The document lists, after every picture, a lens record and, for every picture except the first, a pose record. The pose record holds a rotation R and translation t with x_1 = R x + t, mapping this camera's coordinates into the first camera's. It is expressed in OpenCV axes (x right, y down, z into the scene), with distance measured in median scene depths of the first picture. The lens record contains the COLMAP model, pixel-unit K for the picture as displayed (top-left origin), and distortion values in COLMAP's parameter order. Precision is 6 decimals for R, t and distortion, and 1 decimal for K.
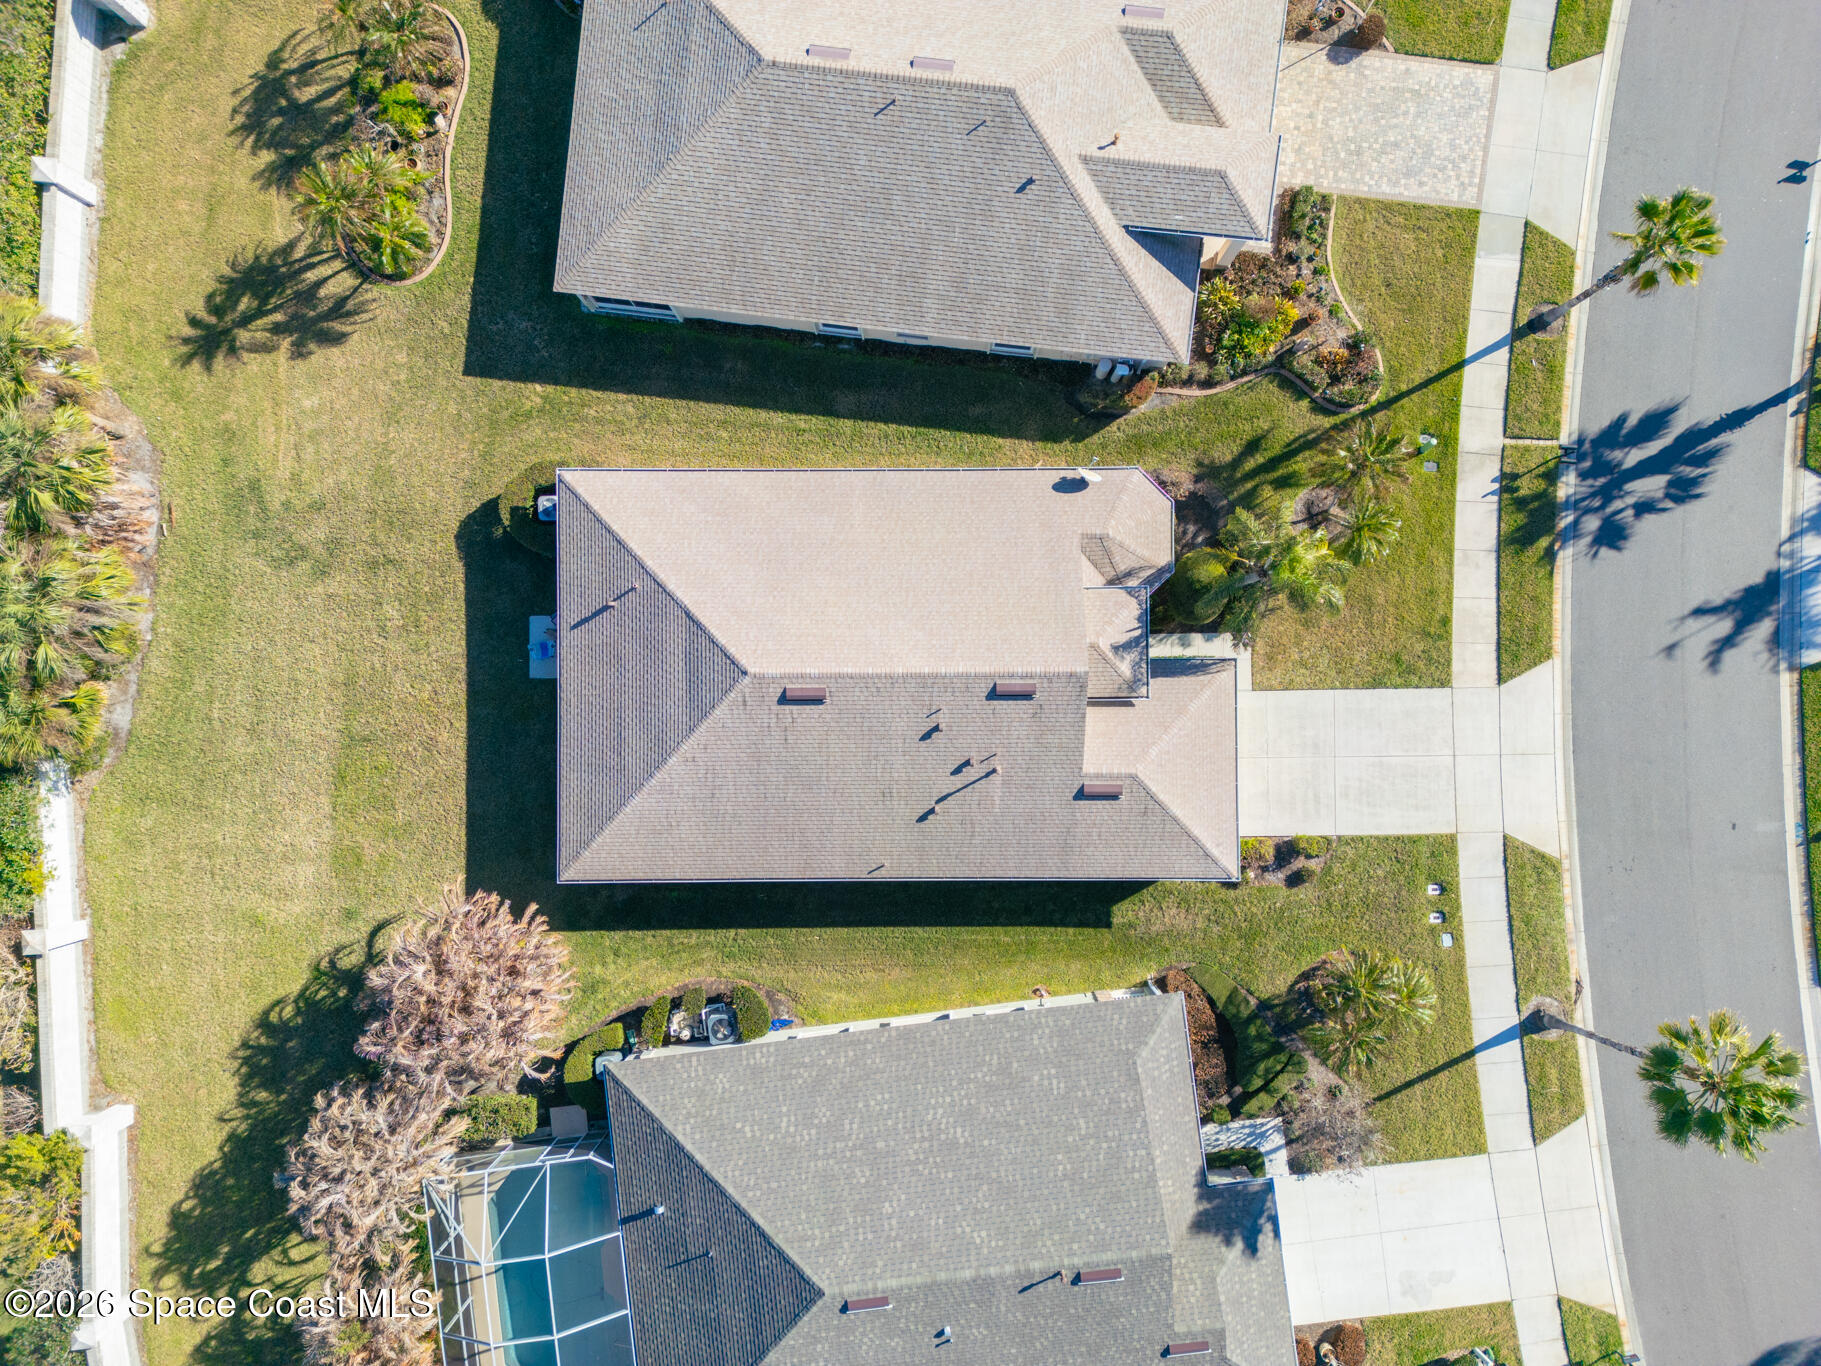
lens RADIAL K [[1266.1, 0, 912.7], [0, 1266.1, 683.4], [0, 0, 1]] dist [0.081830, -0.075881]
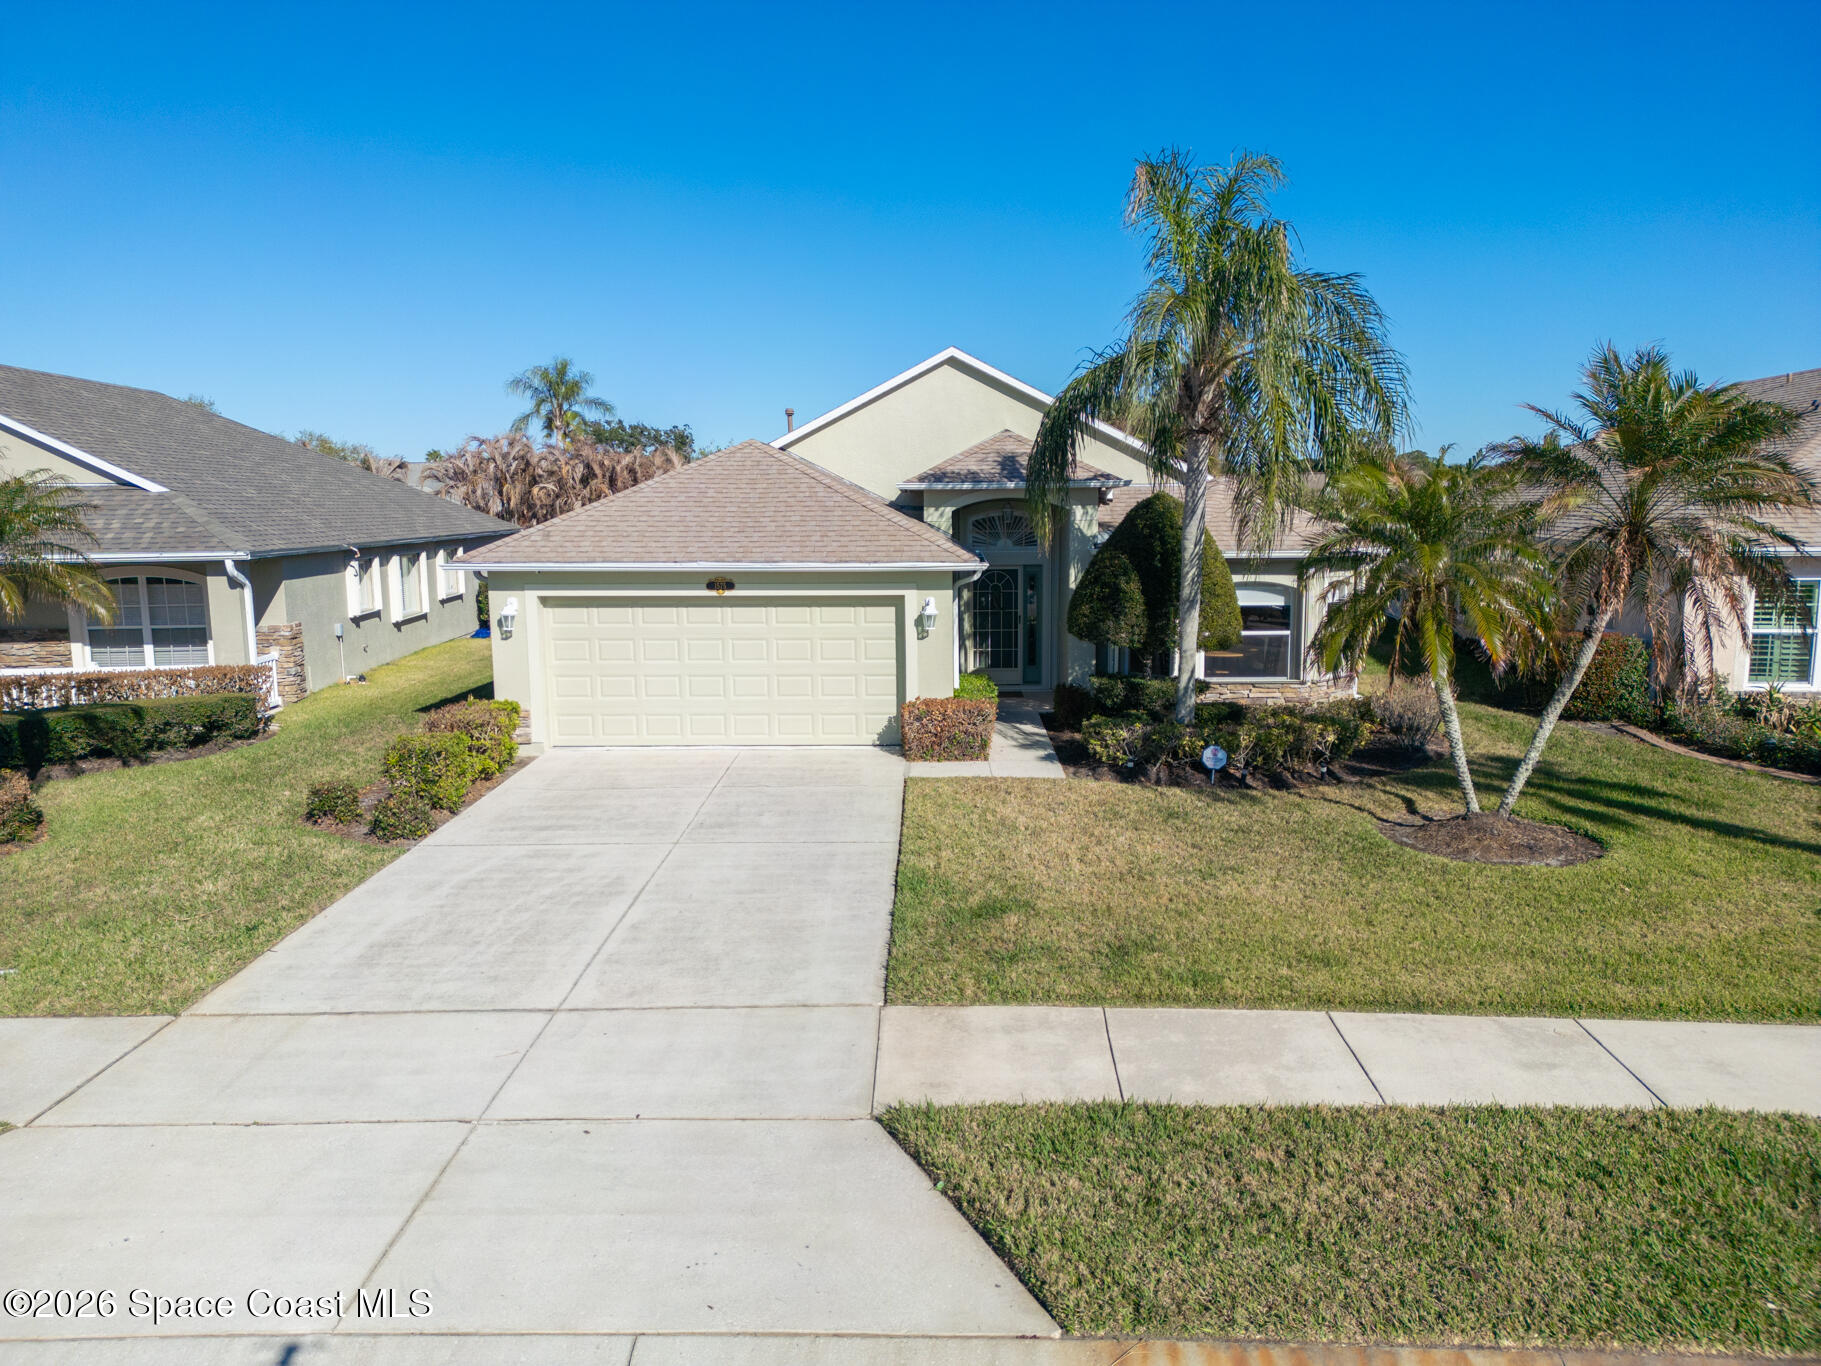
lens RADIAL K [[1266.1, 0, 905.7], [0, 1266.1, 686.5], [0, 0, 1]] dist [0.081830, -0.075881]
pose [[-0.036039, 0.146118, -0.988611, 0.620910], [-0.999230, 0.010110, 0.037921, -0.008528], [0.015536, 0.989216, 0.145641, 0.924656]]
